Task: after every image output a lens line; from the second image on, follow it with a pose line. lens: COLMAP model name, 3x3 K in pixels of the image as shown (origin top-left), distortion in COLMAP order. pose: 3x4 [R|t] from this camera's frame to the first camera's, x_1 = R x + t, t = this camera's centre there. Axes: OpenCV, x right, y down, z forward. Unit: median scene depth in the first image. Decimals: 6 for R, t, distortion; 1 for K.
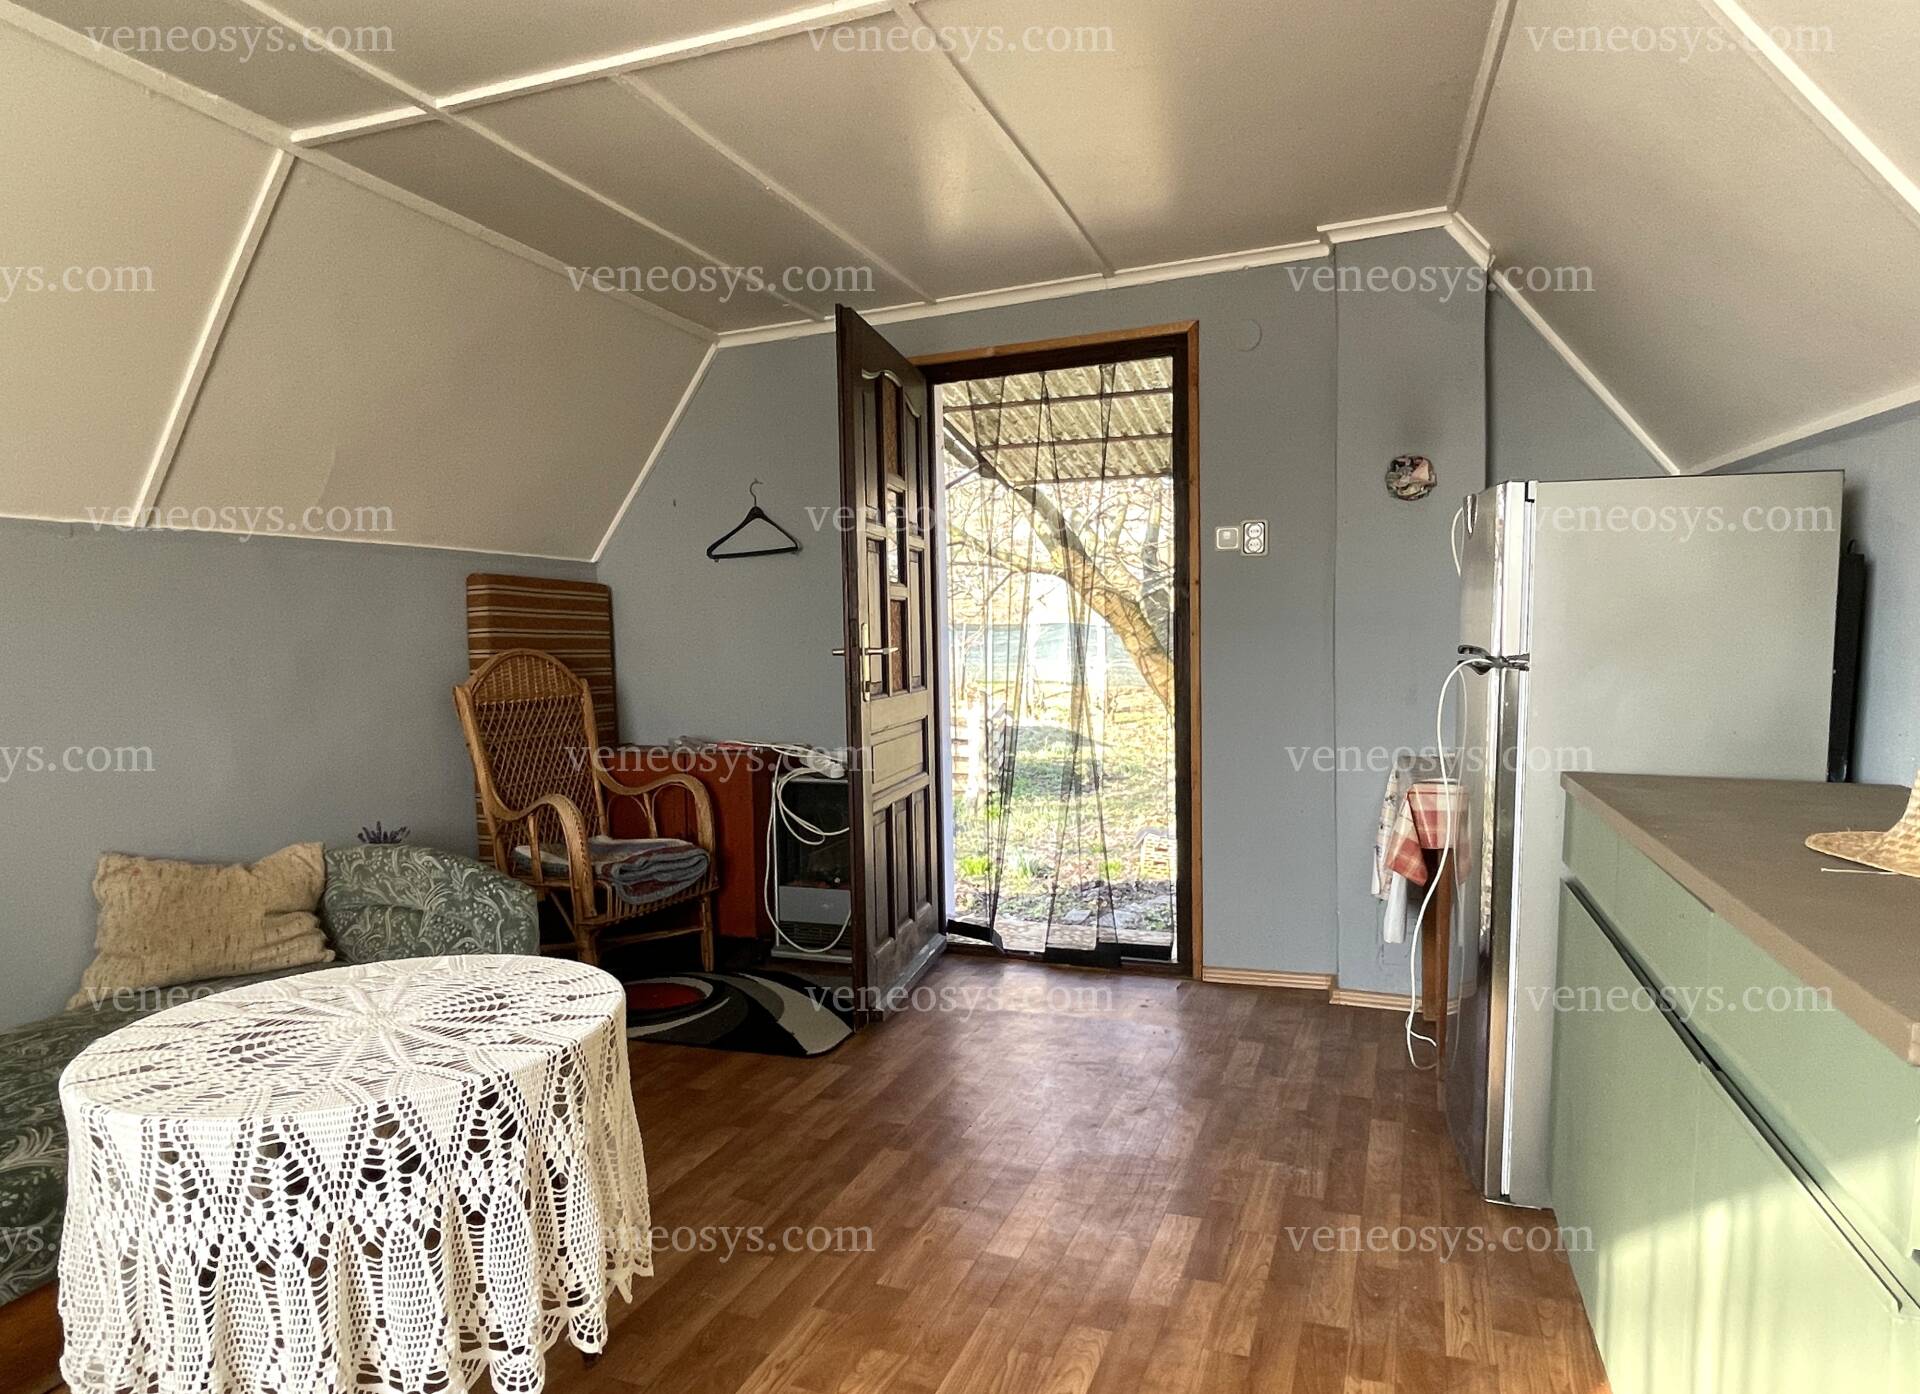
lens RADIAL K [[1163.9, 0, 962.8], [0, 1163.9, 709.6], [0, 0, 1]] dist [-0.000537, -0.003495]
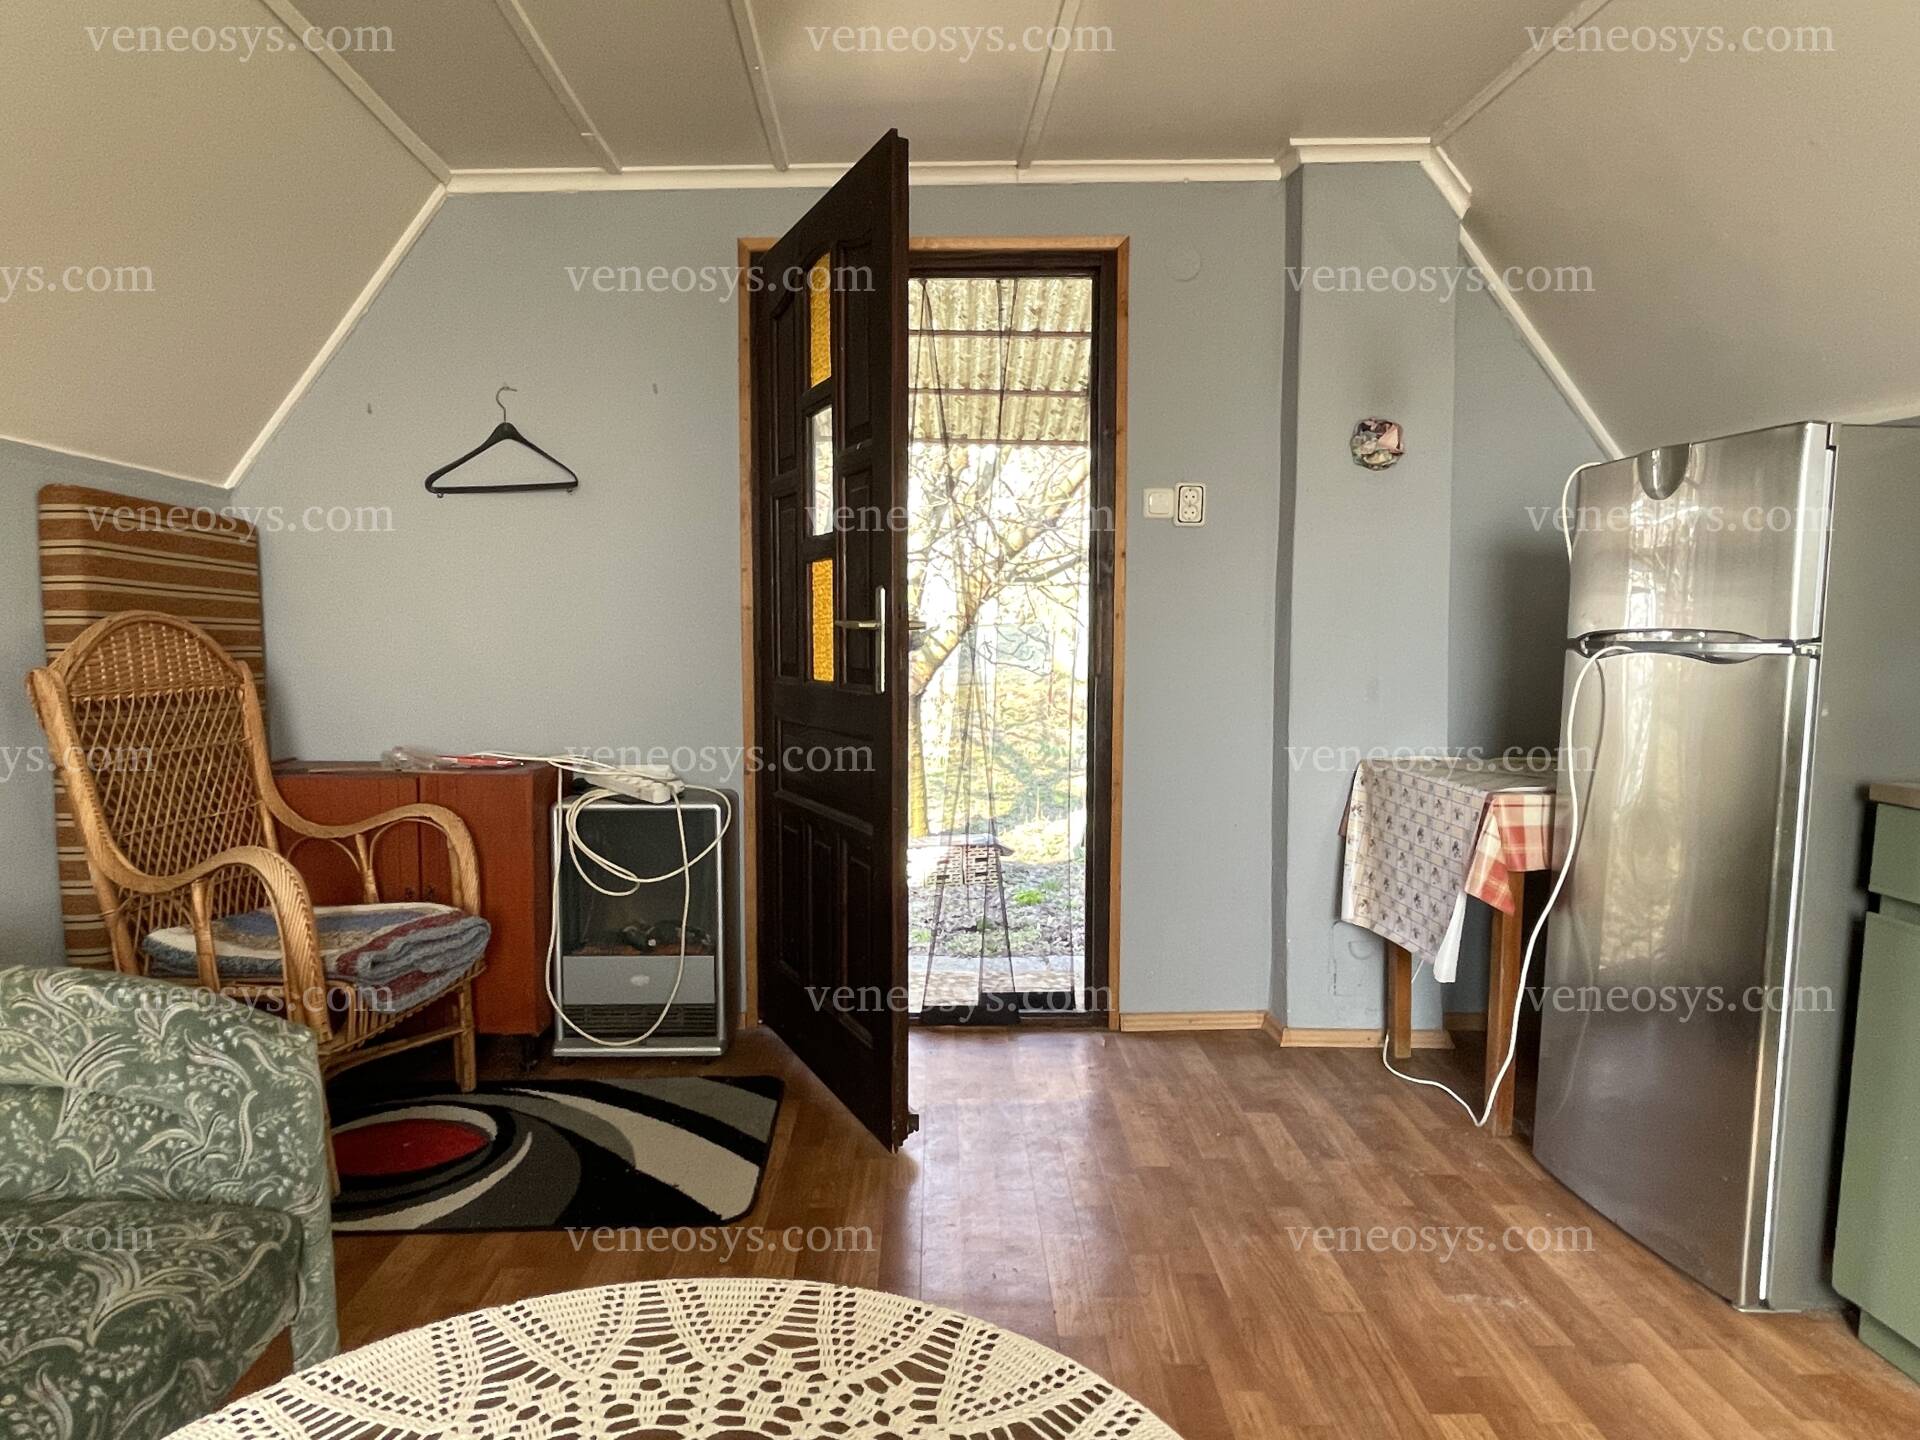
lens RADIAL K [[1161.2, 0, 954.3], [0, 1161.2, 710.4], [0, 0, 1]] dist [-0.000650, -0.004613]
pose [[0.927707, -0.002605, 0.373300, -0.217409], [0.001390, 0.999993, 0.003524, -0.000791], [-0.373306, -0.002750, 0.927704, 0.274053]]
